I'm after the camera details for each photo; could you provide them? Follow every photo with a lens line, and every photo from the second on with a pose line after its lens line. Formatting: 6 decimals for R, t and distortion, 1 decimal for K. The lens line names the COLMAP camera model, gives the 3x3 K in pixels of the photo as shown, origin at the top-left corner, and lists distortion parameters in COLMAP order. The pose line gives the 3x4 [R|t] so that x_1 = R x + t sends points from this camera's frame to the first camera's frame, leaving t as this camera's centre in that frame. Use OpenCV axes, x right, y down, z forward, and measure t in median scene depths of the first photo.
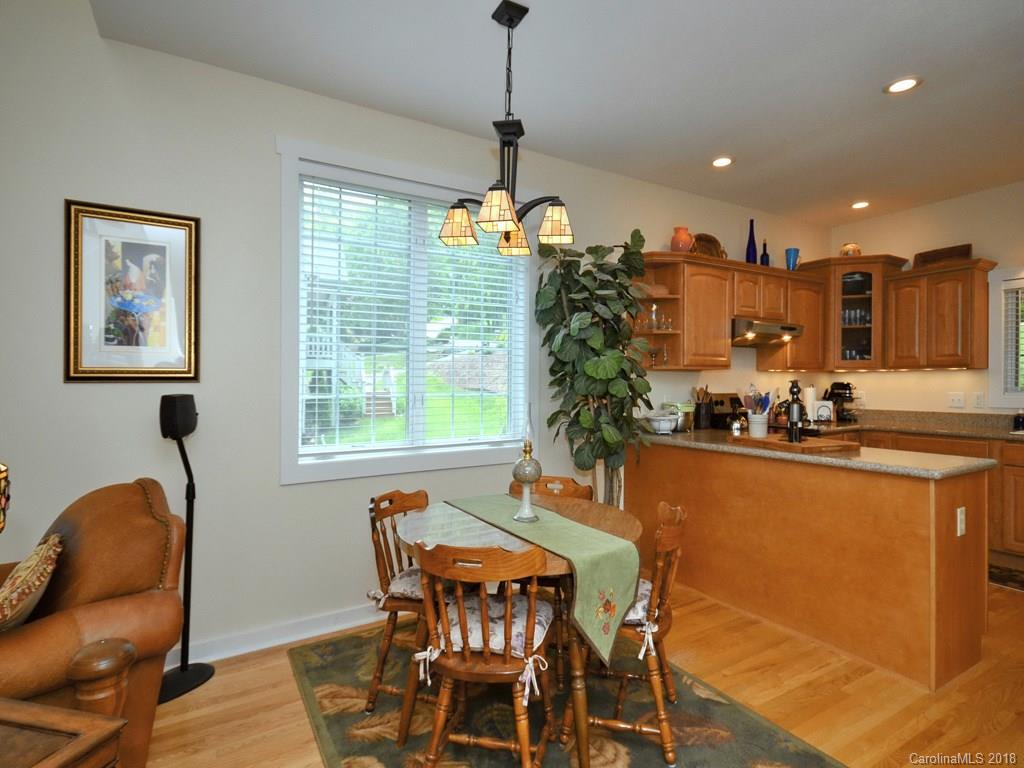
lens RADIAL K [[552.9, 0, 515.0], [0, 552.9, 384.4], [0, 0, 1]] dist [-0.008510, -0.002488]
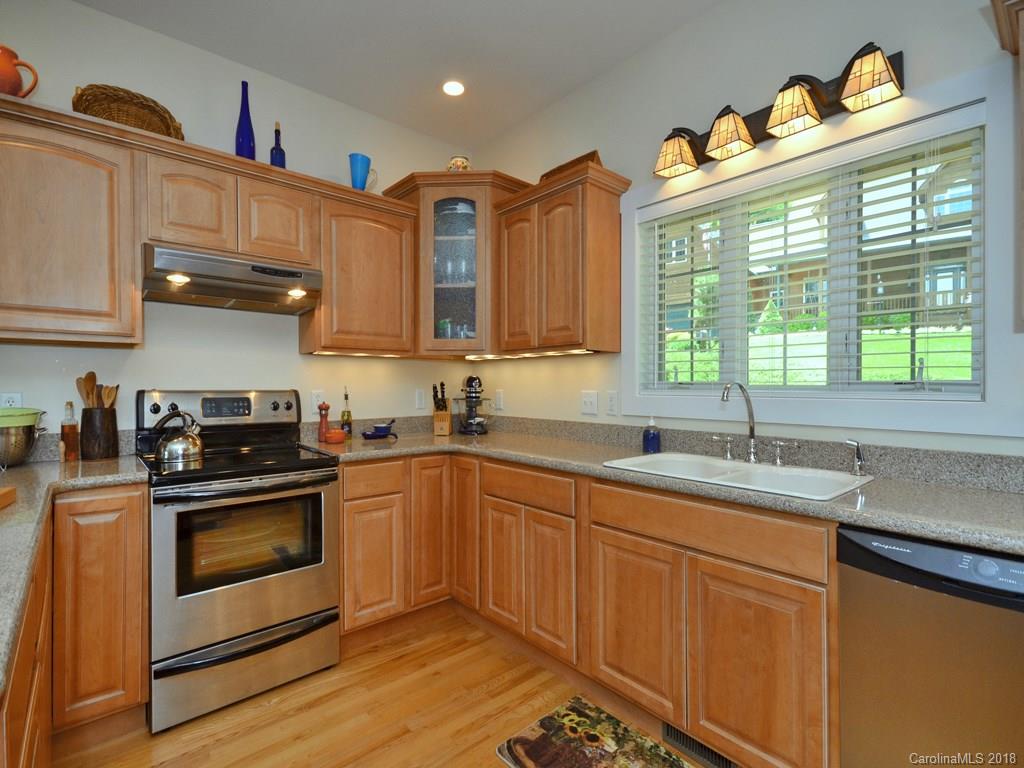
lens RADIAL K [[500.0, 0, 510.3], [0, 500.0, 383.3], [0, 0, 1]] dist [-0.001336, -0.000288]
pose [[0.984312, 0.018792, 0.175435, 0.612227], [-0.016335, 0.999747, -0.015439, 0.016511], [-0.175681, 0.012331, 0.984370, 0.444665]]
